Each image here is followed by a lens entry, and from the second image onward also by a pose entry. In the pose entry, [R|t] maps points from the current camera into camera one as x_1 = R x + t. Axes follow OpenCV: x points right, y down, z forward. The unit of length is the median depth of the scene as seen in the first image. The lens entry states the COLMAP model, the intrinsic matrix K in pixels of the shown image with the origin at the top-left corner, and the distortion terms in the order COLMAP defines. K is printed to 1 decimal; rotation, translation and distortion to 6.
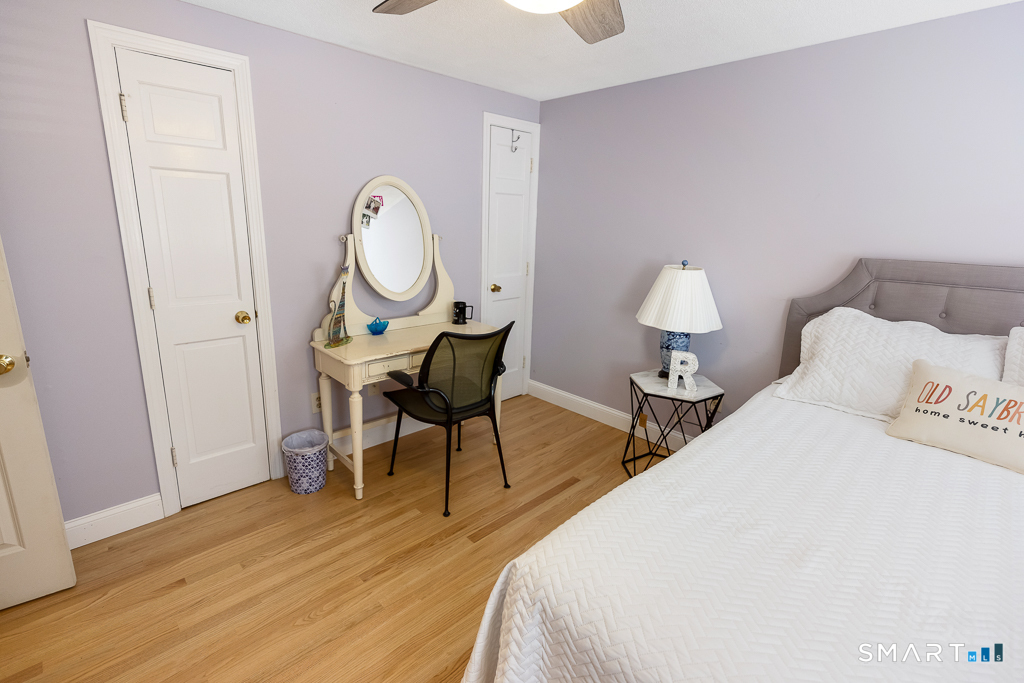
lens RADIAL K [[470.2, 0, 509.9], [0, 470.2, 331.9], [0, 0, 1]] dist [0.002828, -0.000270]
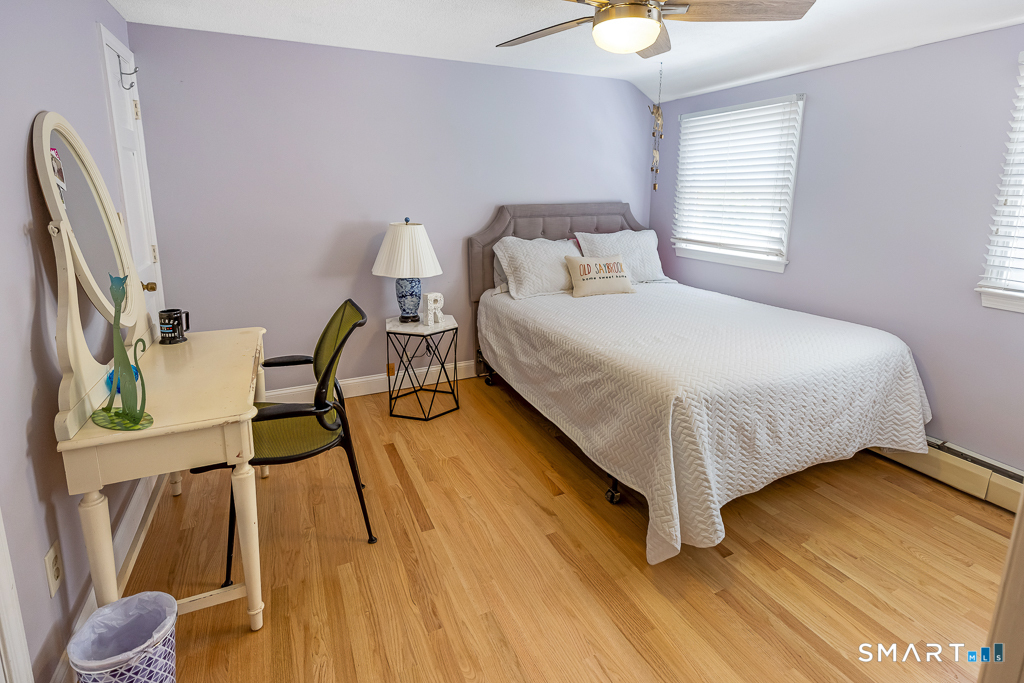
lens RADIAL K [[491.9, 0, 507.6], [0, 491.9, 283.4], [0, 0, 1]] dist [0.002943, 0.000355]
pose [[0.329516, -0.205749, 0.921459, -0.858215], [0.226638, 0.964668, 0.134350, -0.125833], [-0.916545, 0.164567, 0.364505, 0.440184]]
